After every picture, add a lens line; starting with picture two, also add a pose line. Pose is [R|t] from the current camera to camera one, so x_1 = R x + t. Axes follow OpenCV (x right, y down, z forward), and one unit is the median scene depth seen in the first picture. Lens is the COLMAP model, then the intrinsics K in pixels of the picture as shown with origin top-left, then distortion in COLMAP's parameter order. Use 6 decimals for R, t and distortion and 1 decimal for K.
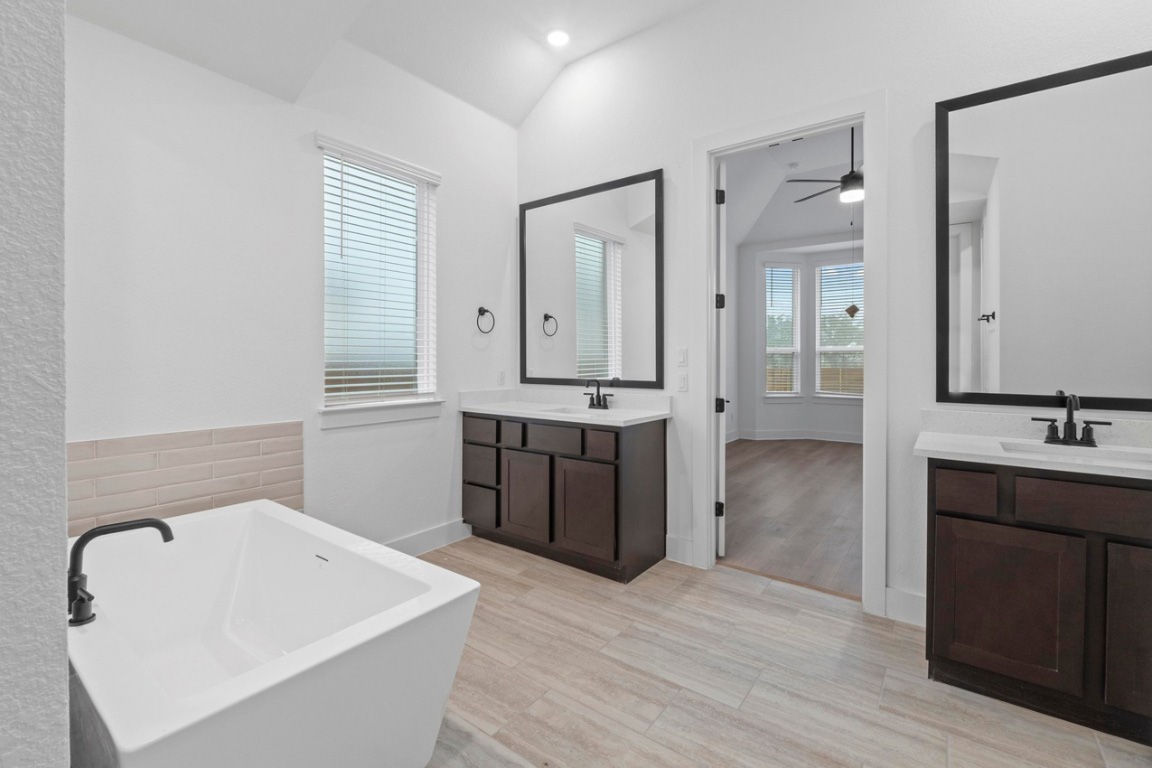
lens RADIAL K [[487.7, 0, 588.9], [0, 487.7, 364.6], [0, 0, 1]] dist [-0.006389, -0.000260]
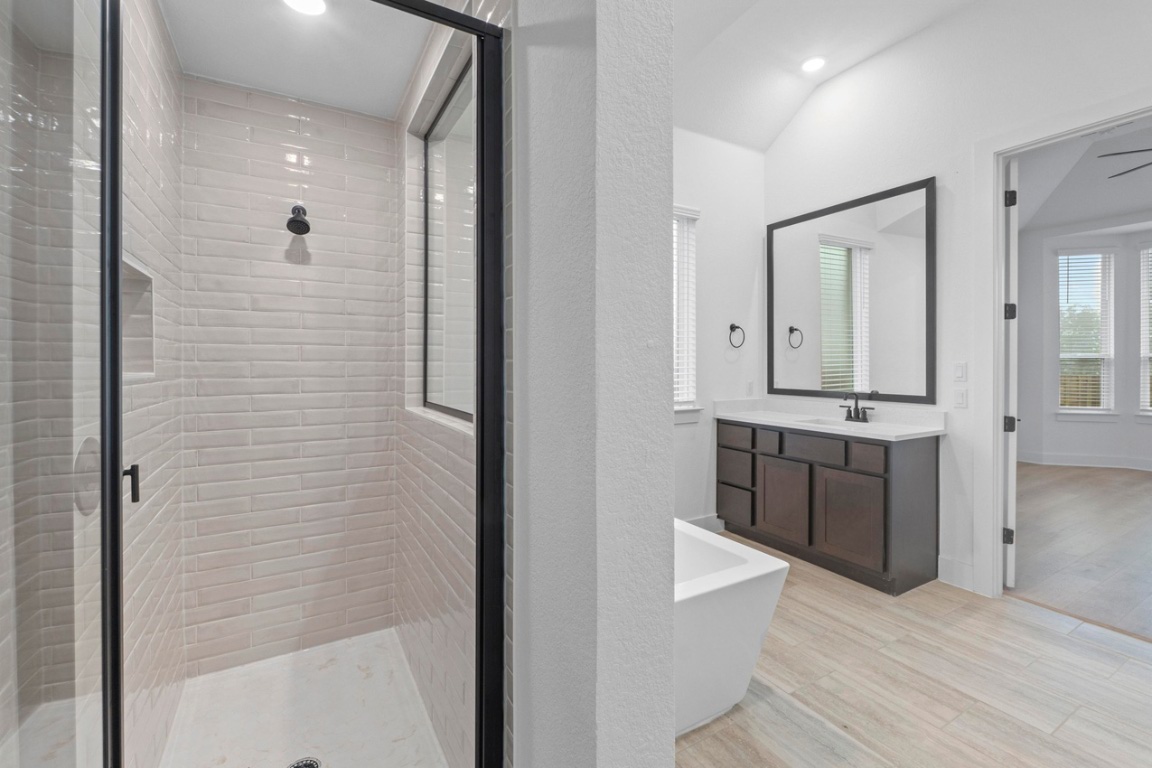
lens RADIAL K [[487.7, 0, 589.0], [0, 487.7, 369.7], [0, 0, 1]] dist [-0.006389, -0.000260]
pose [[0.917883, 0.002244, -0.396845, -0.095959], [-0.001418, 0.999996, 0.002376, -0.019879], [0.396849, -0.001618, 0.917882, -0.157470]]
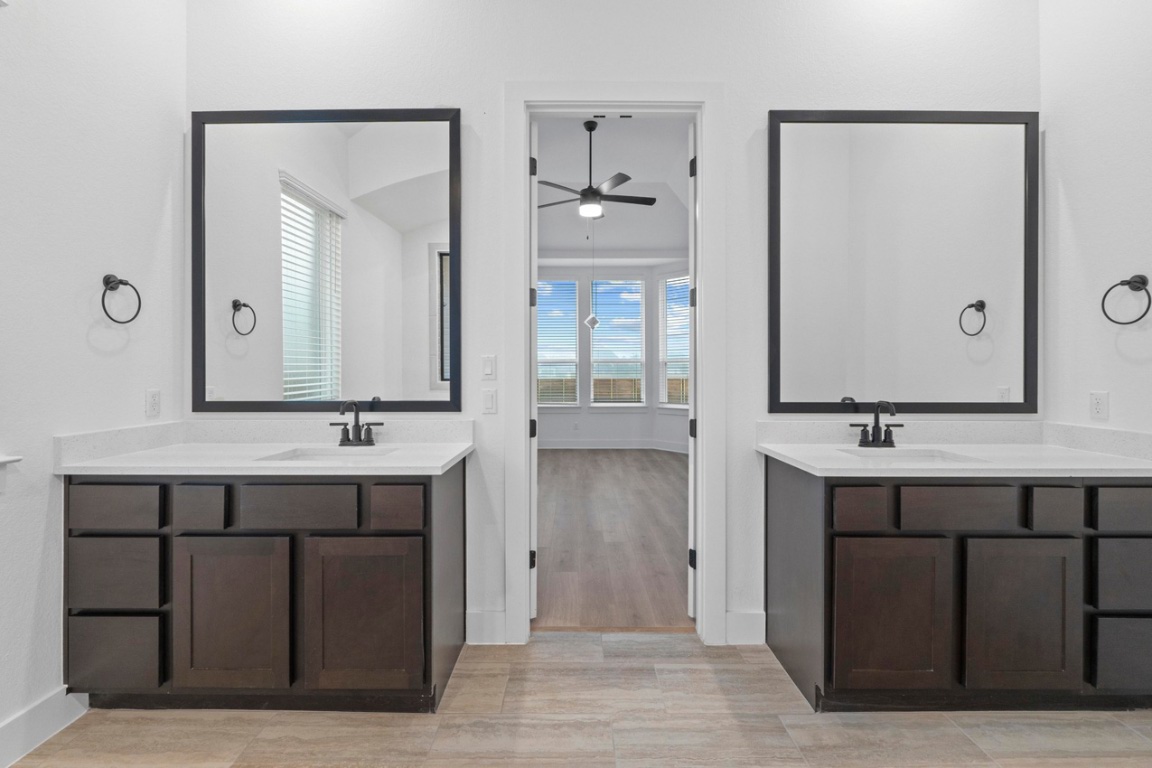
lens RADIAL K [[487.7, 0, 571.5], [0, 487.7, 369.8], [0, 0, 1]] dist [-0.006389, -0.000260]
pose [[0.812220, -0.001559, 0.583349, -0.139352], [0.009080, 0.999909, -0.009969, -0.003354], [-0.583280, 0.013394, 0.812161, 0.315049]]
